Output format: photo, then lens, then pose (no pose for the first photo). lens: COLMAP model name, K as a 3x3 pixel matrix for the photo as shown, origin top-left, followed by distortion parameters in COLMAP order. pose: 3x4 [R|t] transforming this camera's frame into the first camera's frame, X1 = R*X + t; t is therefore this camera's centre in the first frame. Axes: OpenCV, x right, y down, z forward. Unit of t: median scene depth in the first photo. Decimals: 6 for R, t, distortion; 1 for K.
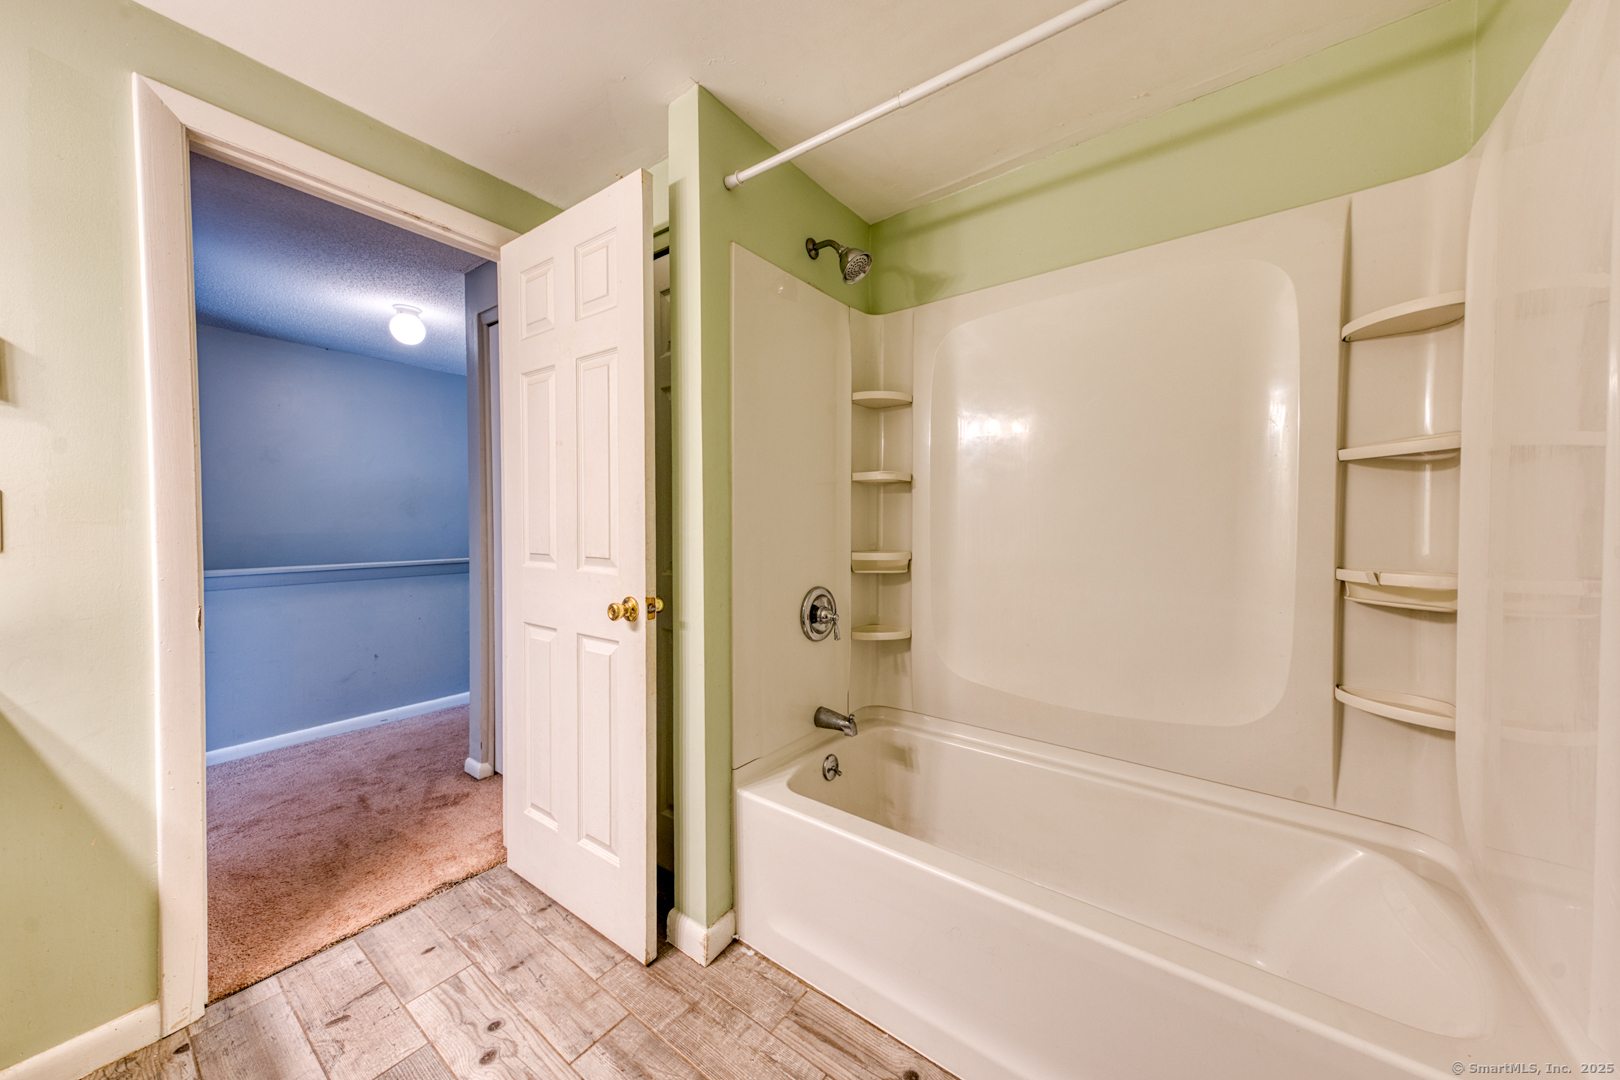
lens RADIAL K [[575.2, 0, 812.3], [0, 575.2, 531.0], [0, 0, 1]] dist [0.017619, -0.002240]
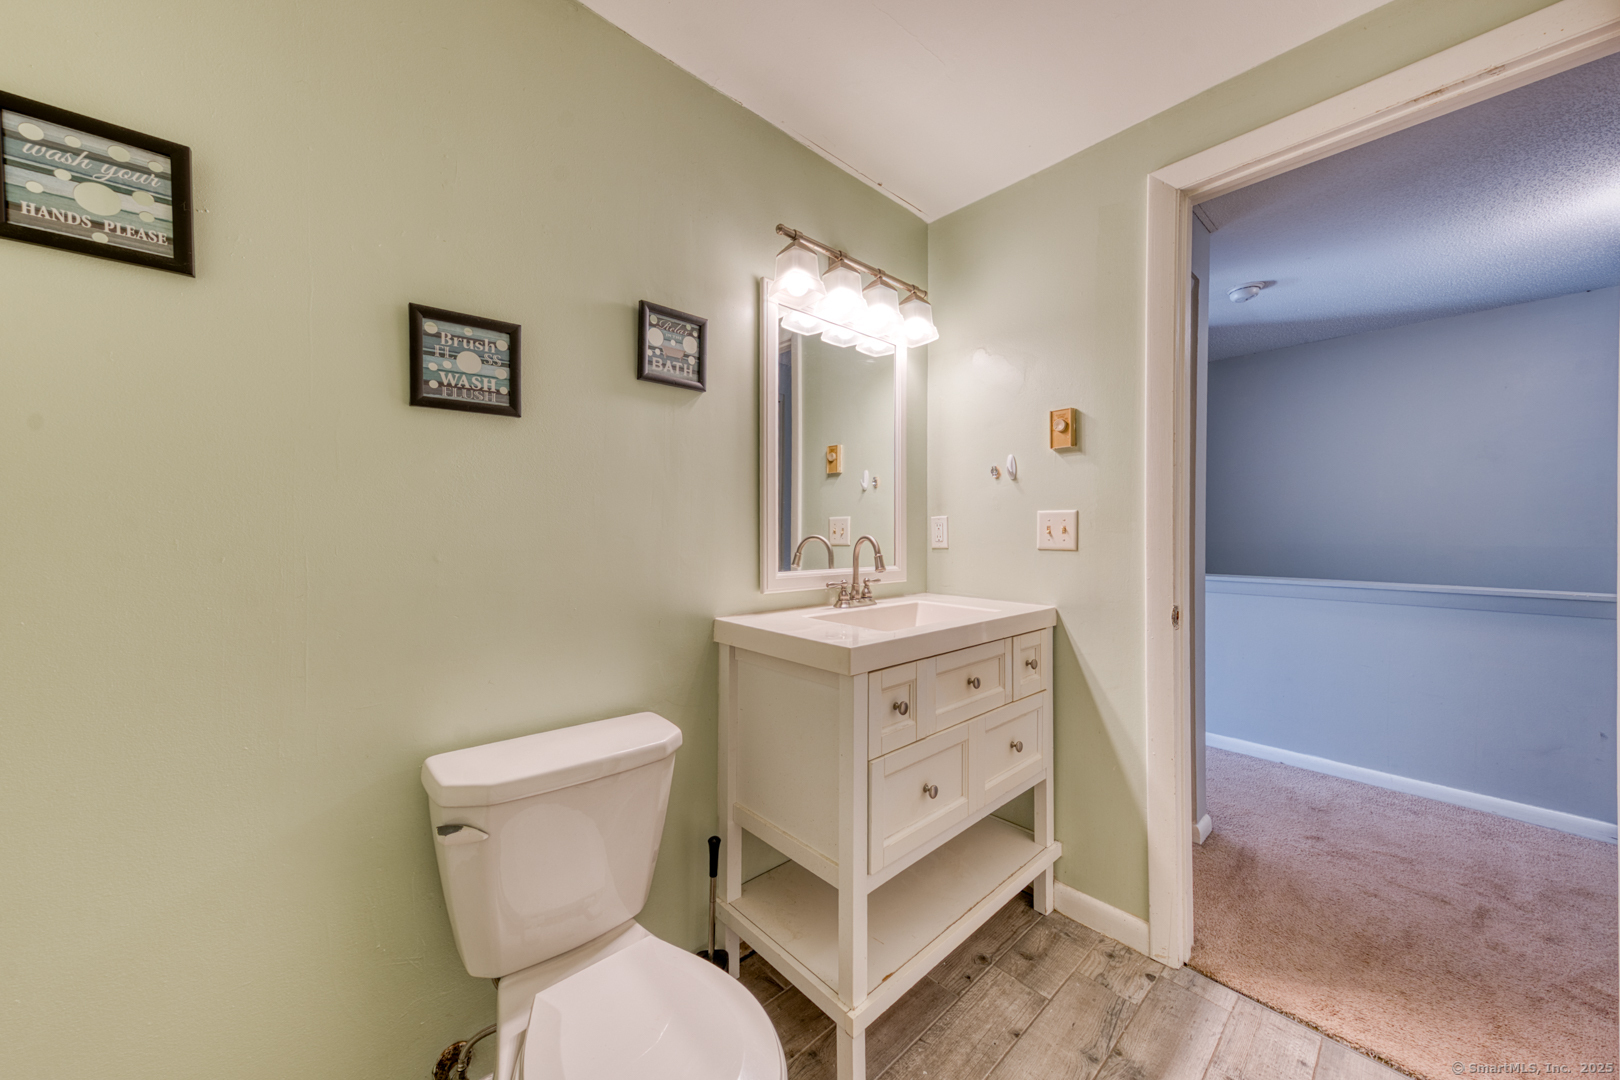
lens RADIAL K [[575.2, 0, 812.3], [0, 575.2, 531.0], [0, 0, 1]] dist [0.017619, -0.002240]
pose [[-0.214994, -0.002620, -0.976612, 0.148964], [-0.020288, 0.999793, 0.001784, -0.000983], [0.976405, 0.020197, -0.215003, 0.389258]]
